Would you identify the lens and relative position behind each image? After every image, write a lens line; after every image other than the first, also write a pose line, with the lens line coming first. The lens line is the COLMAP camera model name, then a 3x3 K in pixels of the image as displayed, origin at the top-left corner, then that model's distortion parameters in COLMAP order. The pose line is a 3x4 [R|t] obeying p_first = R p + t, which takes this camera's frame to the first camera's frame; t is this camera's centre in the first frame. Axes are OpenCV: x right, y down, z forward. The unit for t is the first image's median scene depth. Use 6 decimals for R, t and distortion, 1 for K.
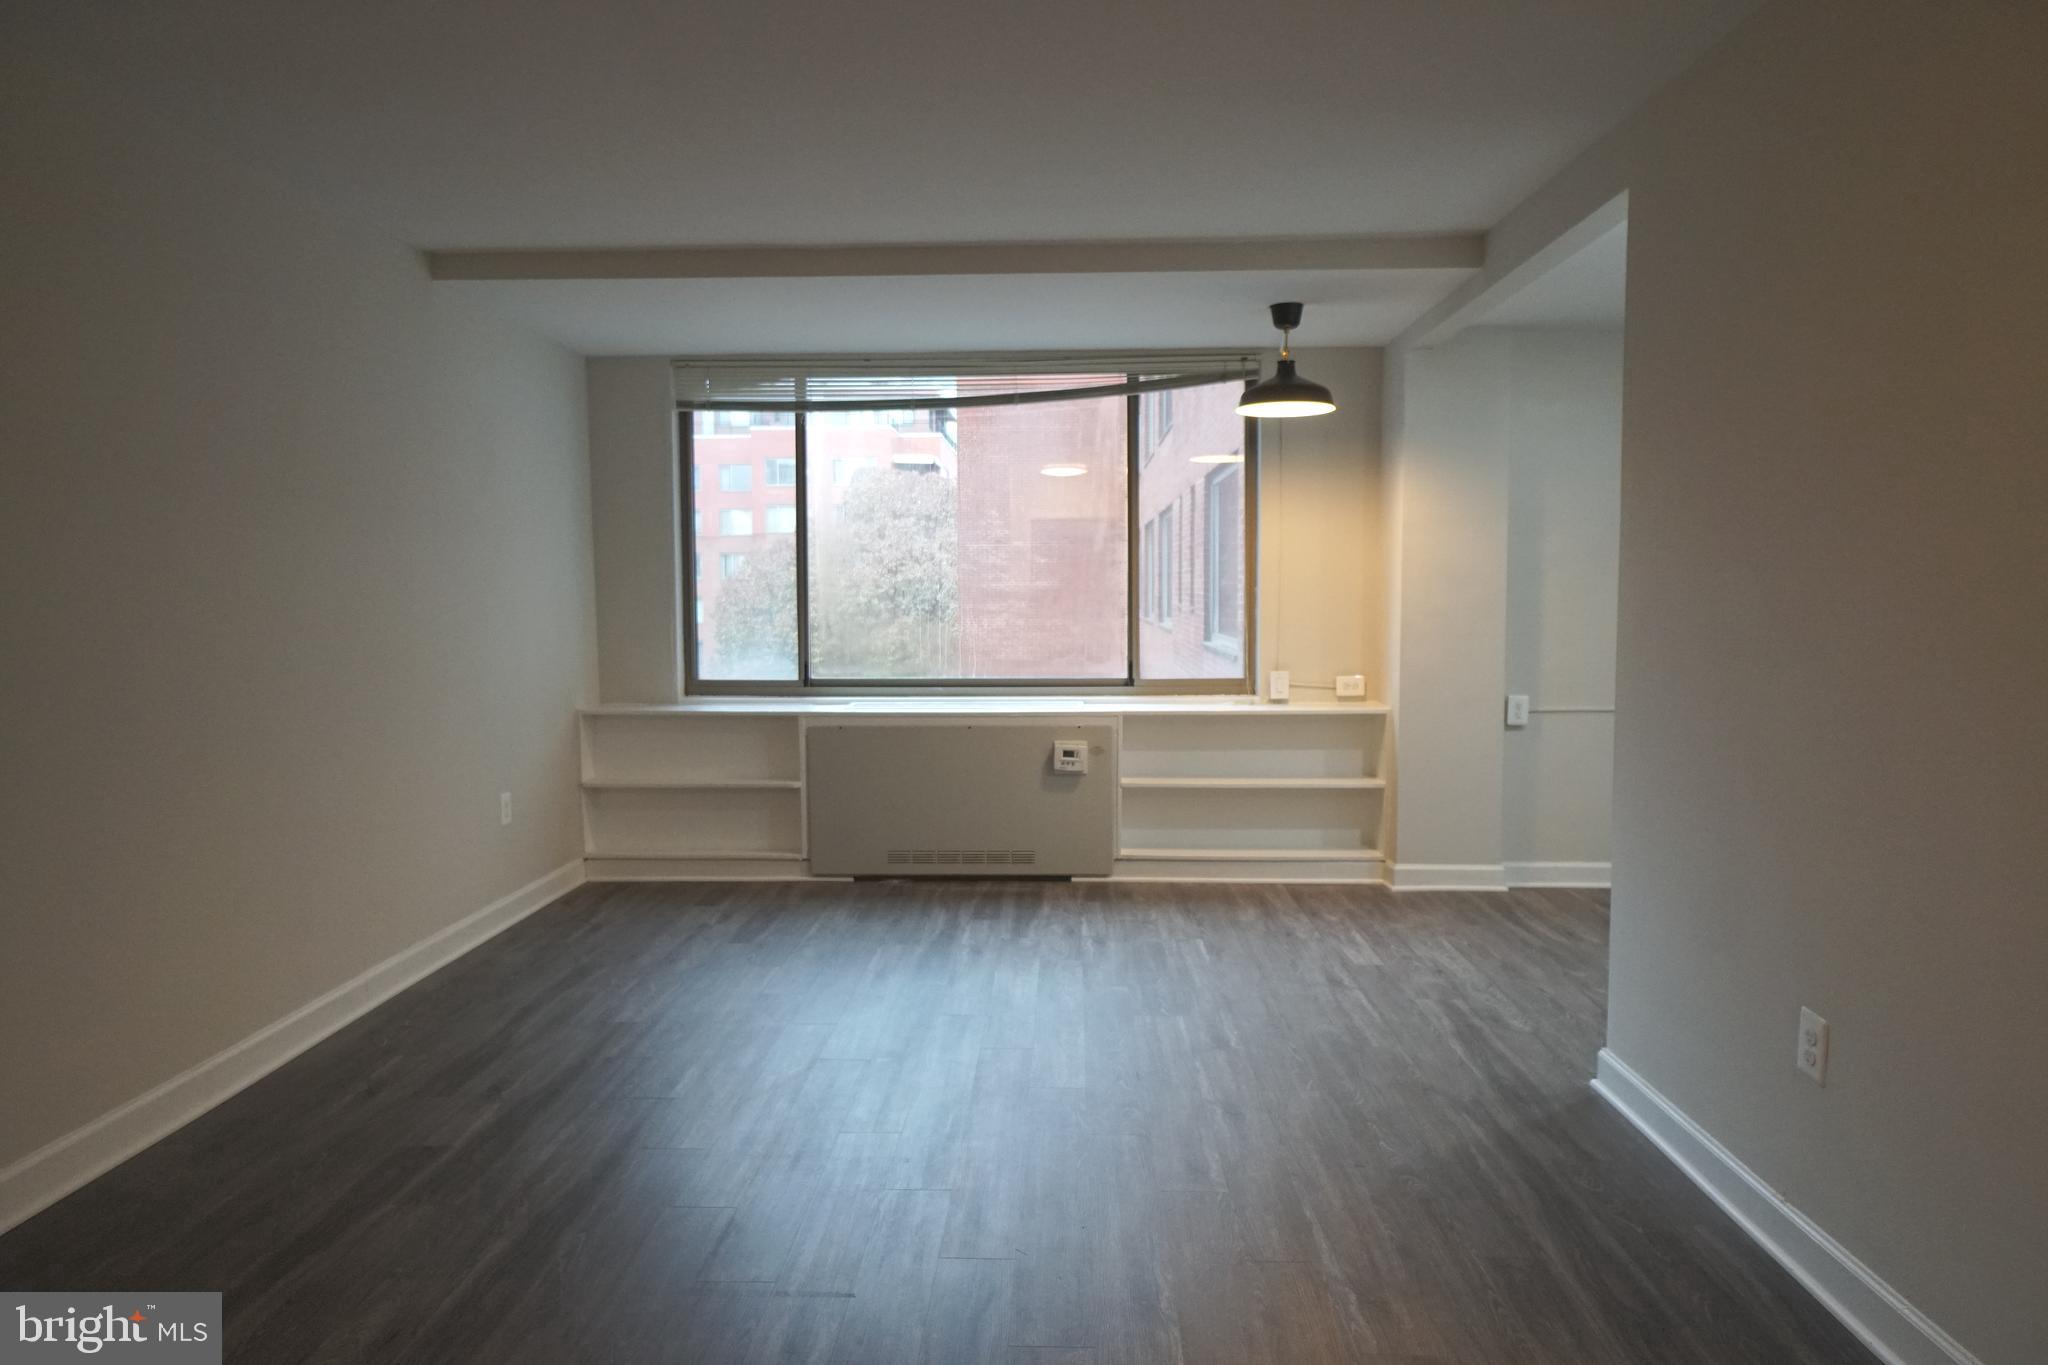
lens RADIAL K [[1370.3, 0, 1024.0], [0, 1370.3, 682.5], [0, 0, 1]] dist [0.026038, 0.000653]
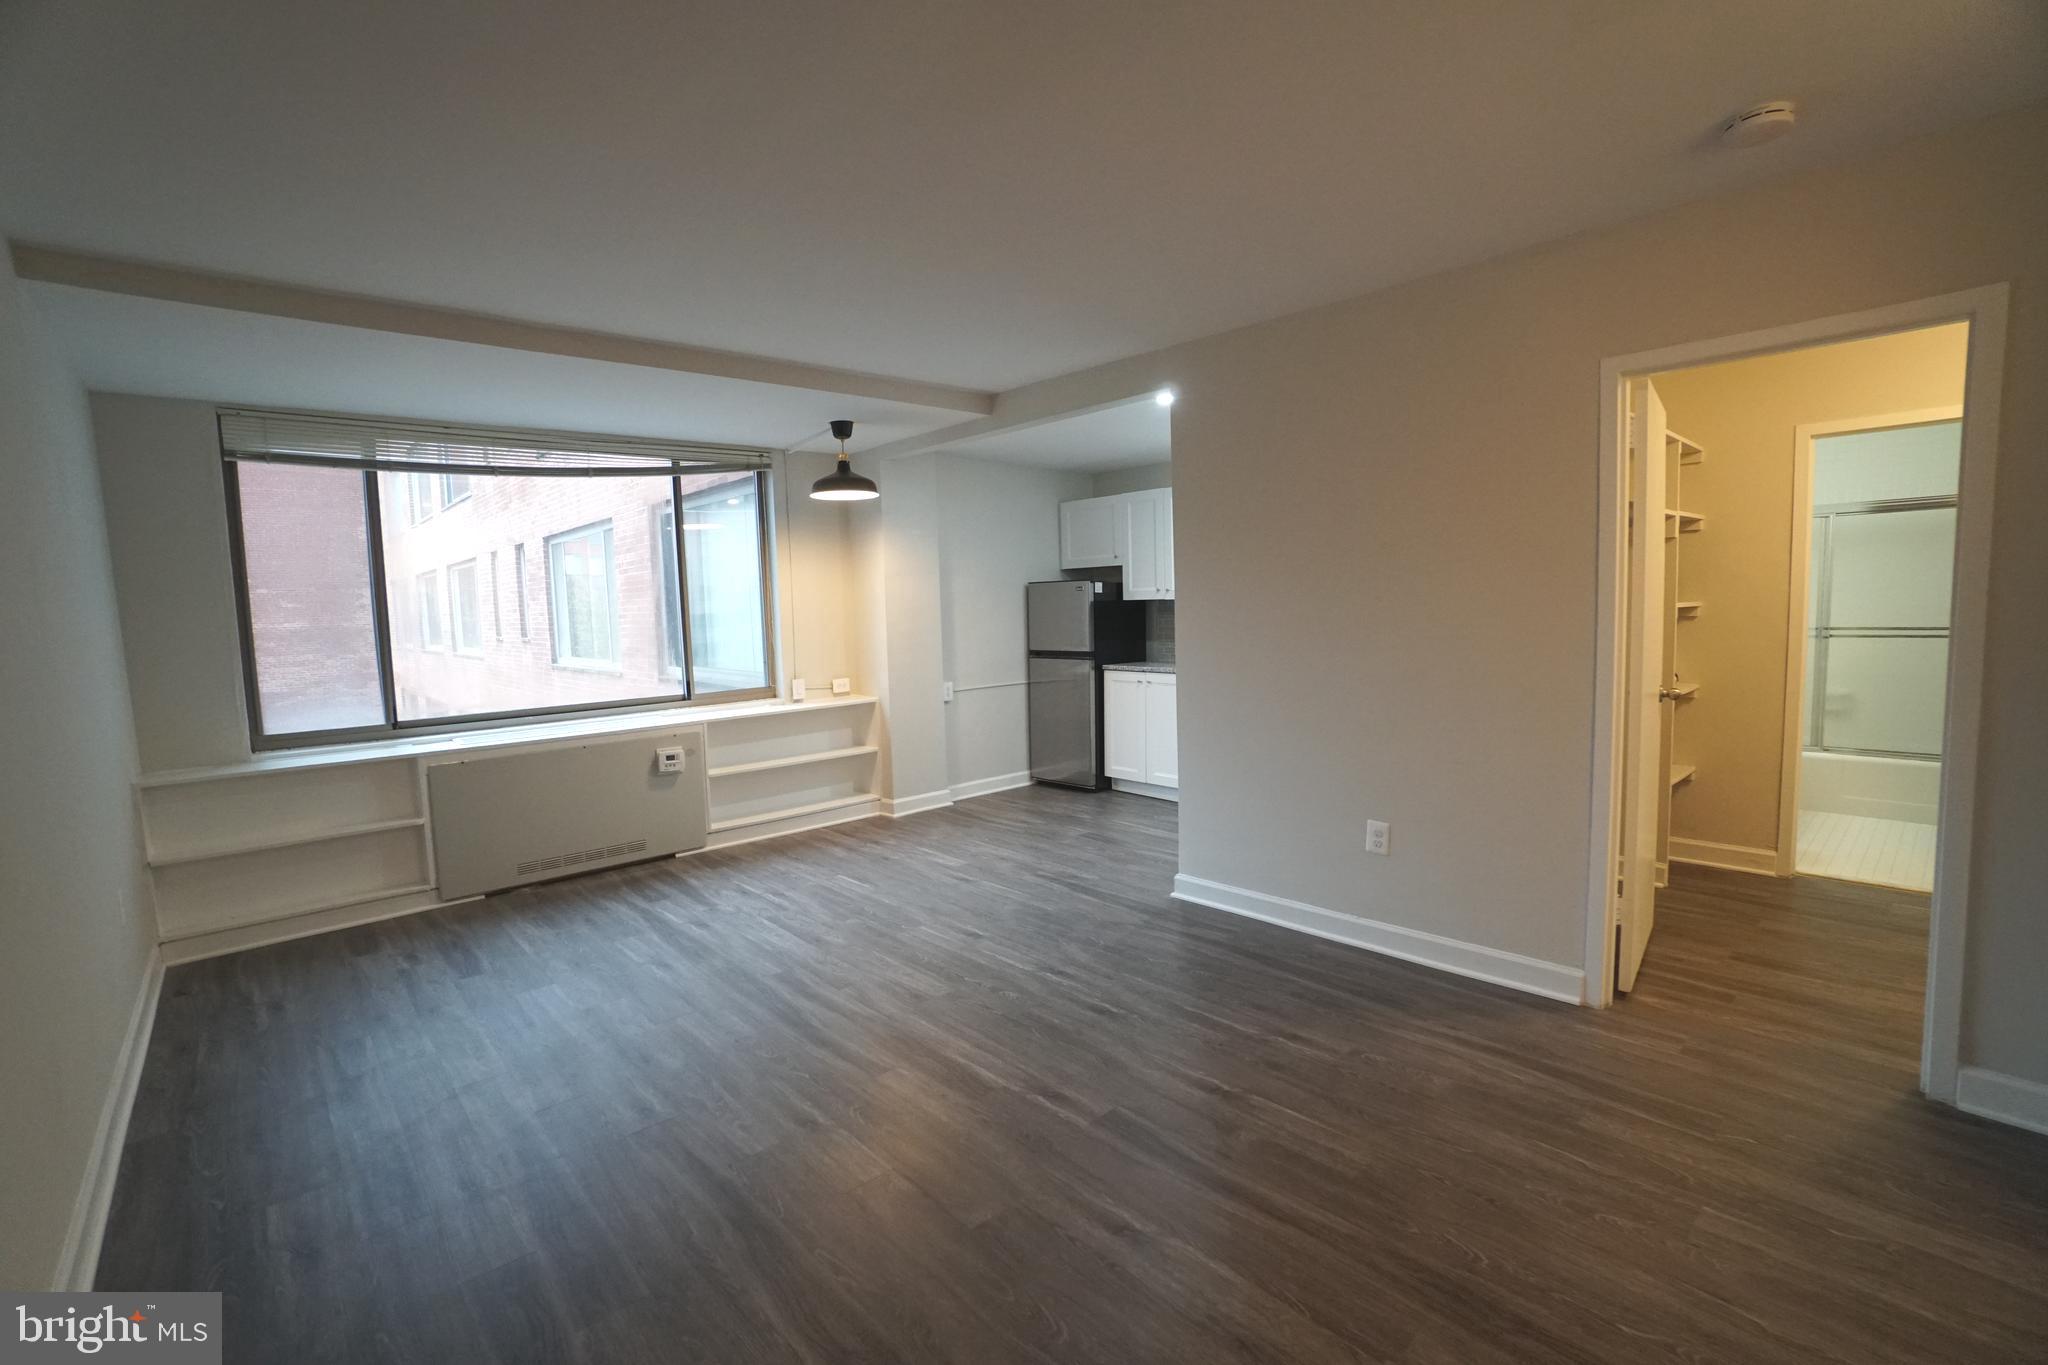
lens RADIAL K [[903.7, 0, 1024.0], [0, 903.7, 682.5], [0, 0, 1]] dist [-0.062389, 0.026978]
pose [[0.714273, -0.081770, 0.695074, -0.299182], [0.076821, 0.996310, 0.038265, -0.023279], [-0.695639, 0.026065, 0.717919, 0.179365]]
